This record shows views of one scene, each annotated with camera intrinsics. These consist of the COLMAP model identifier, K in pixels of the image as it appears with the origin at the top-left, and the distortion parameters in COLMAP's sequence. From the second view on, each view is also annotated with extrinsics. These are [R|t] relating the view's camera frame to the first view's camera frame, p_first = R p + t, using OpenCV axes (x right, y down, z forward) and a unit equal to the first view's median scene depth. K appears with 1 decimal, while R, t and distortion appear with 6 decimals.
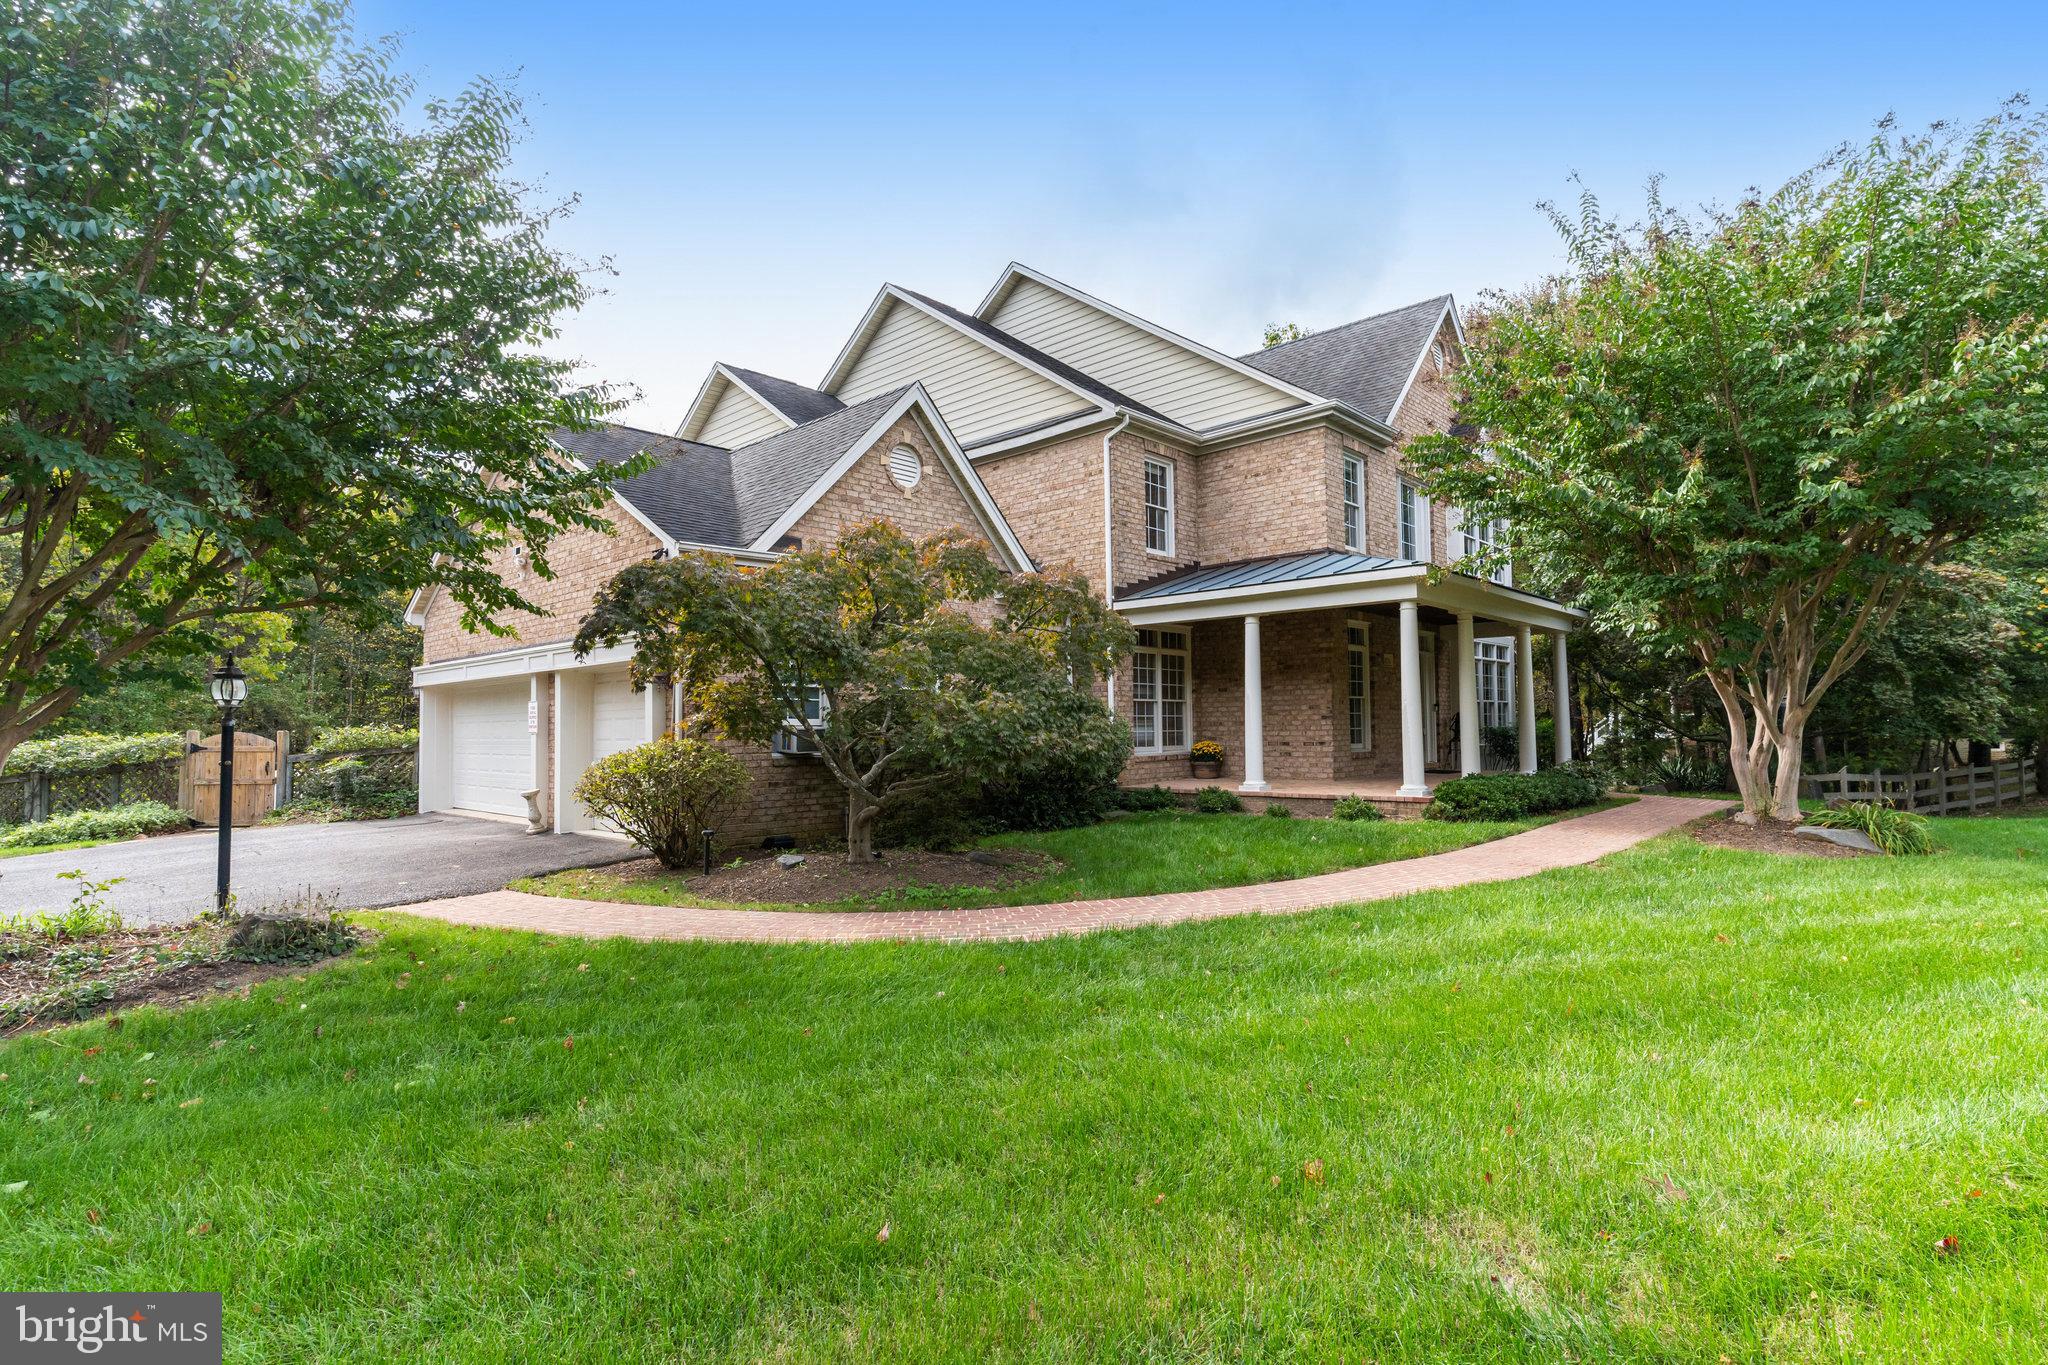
lens RADIAL K [[987.1, 0, 1024.0], [0, 987.1, 682.5], [0, 0, 1]] dist [0.001367, 0.000367]
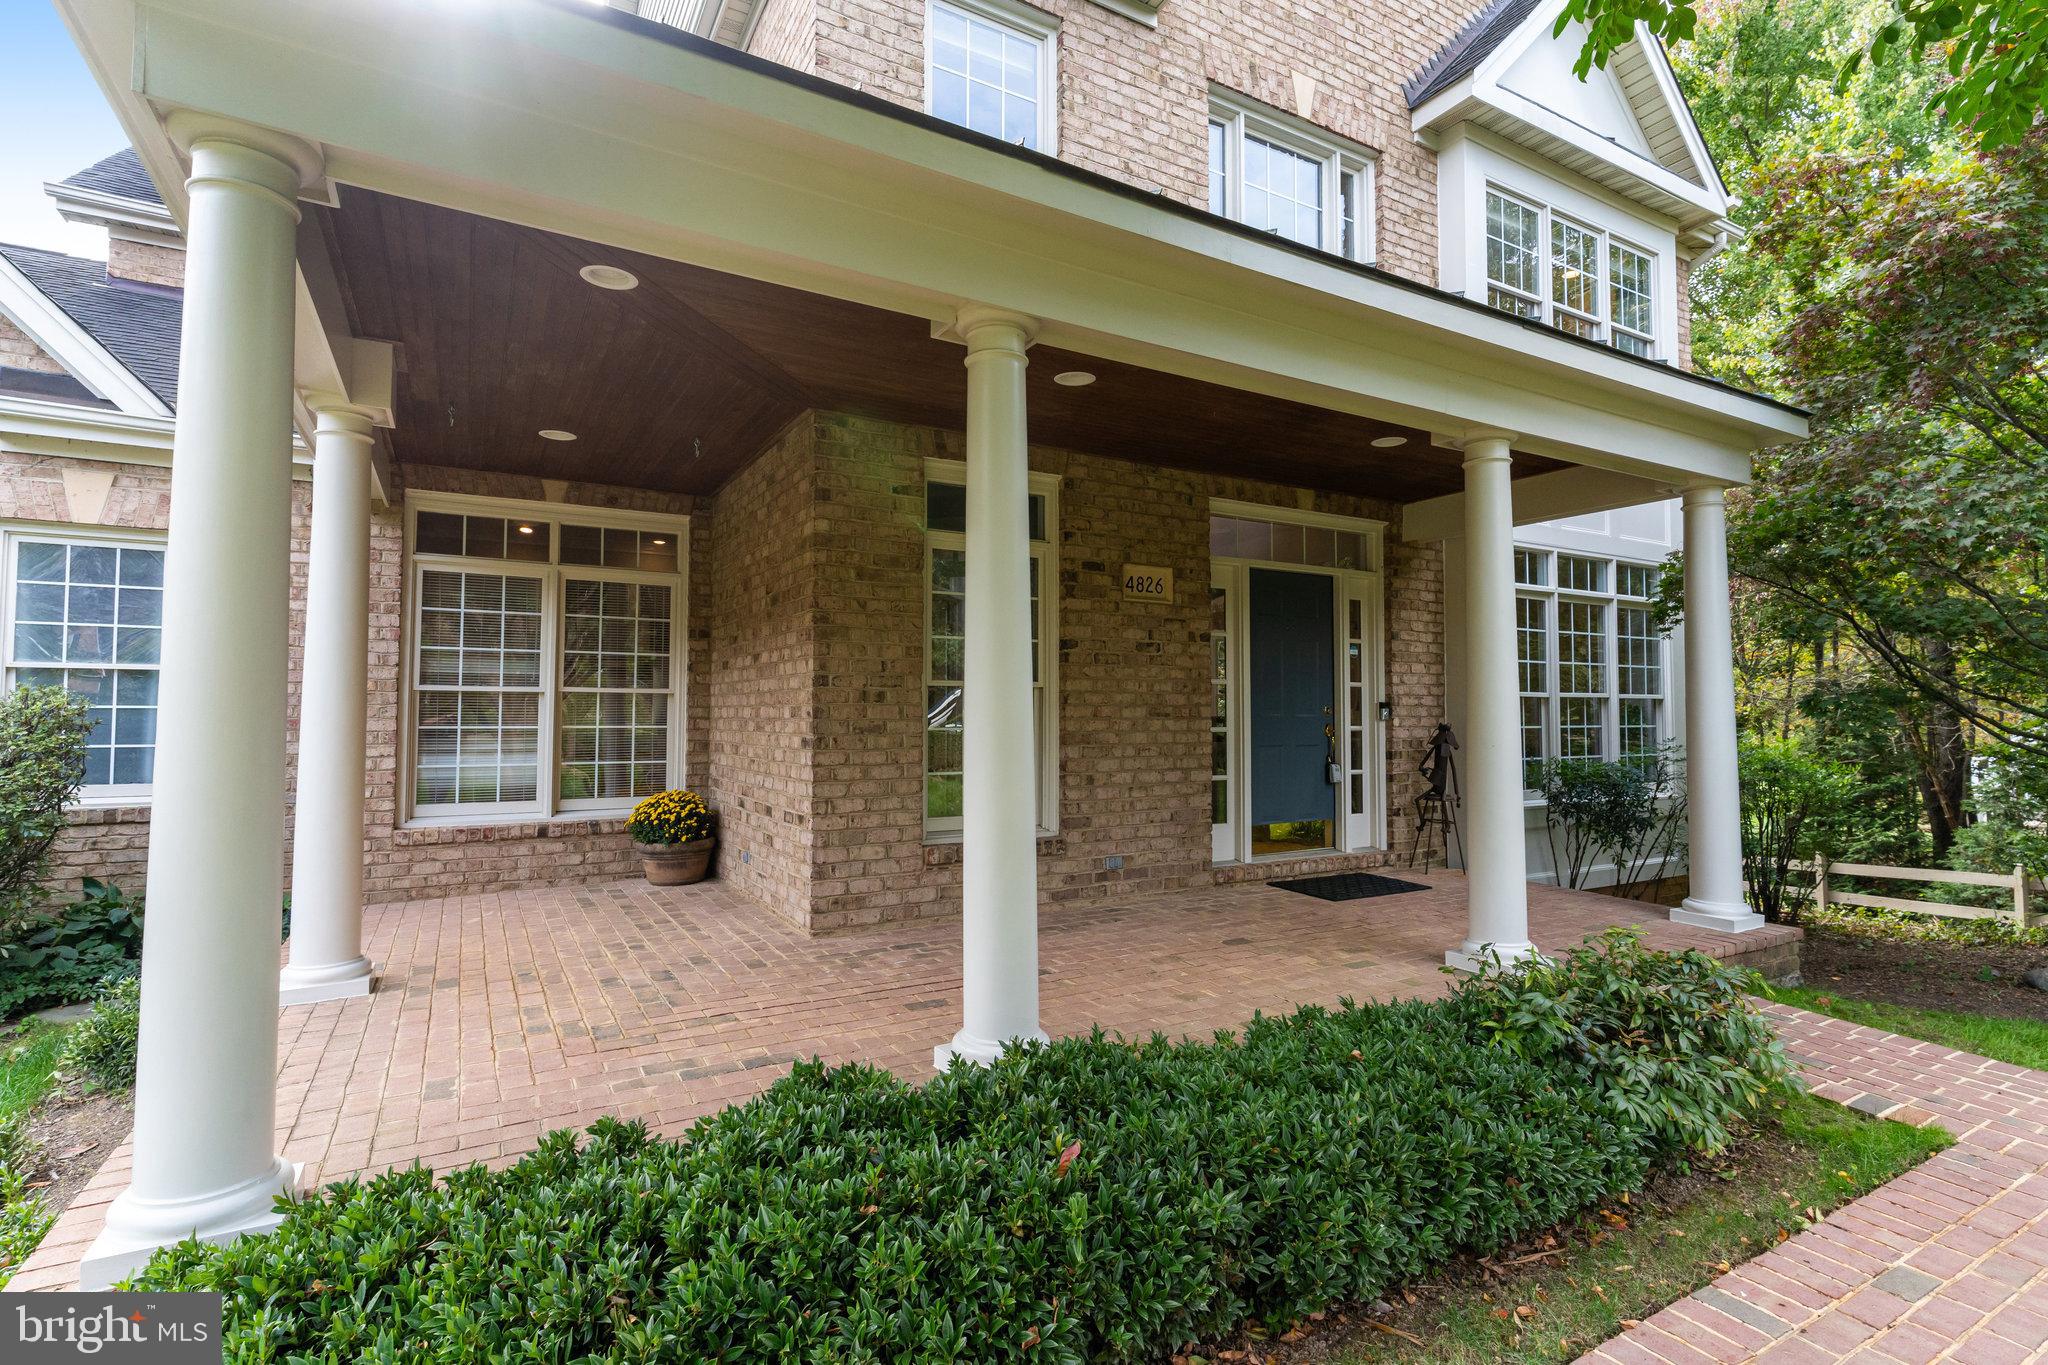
lens RADIAL K [[987.1, 0, 1024.0], [0, 987.1, 682.5], [0, 0, 1]] dist [0.001367, 0.000367]
pose [[0.952988, 0.005419, -0.302960, 0.450328], [-0.002616, 0.999950, 0.009660, 0.010425], [0.302997, -0.008413, 0.952954, 0.660355]]
